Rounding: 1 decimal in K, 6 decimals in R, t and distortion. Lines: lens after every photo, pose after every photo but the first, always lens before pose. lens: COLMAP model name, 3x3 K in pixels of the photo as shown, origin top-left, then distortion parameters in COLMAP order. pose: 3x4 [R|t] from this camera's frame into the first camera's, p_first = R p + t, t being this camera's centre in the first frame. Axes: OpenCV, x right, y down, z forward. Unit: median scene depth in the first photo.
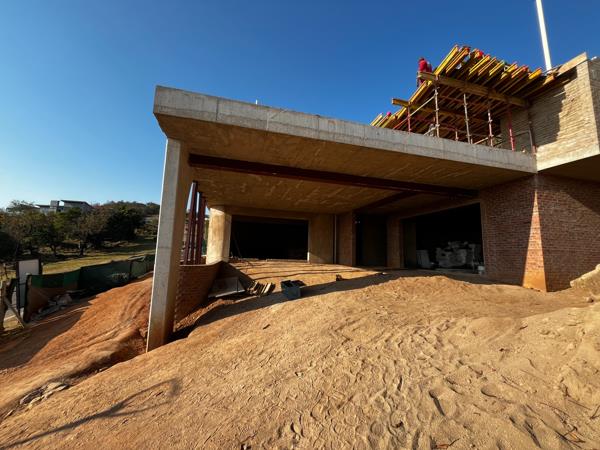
lens RADIAL K [[241.0, 0, 300.0], [0, 241.0, 225.0], [0, 0, 1]] dist [-0.001891, -0.000273]
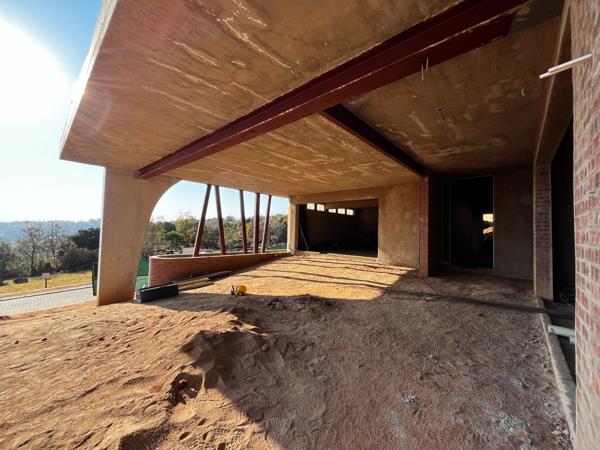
lens RADIAL K [[241.0, 0, 300.0], [0, 241.0, 225.0], [0, 0, 1]] dist [-0.001891, -0.000273]
pose [[0.542961, -0.040442, -0.838784, 0.476608], [0.092762, 0.995615, 0.012043, 0.025360], [0.834619, -0.084346, 0.544332, 0.447249]]
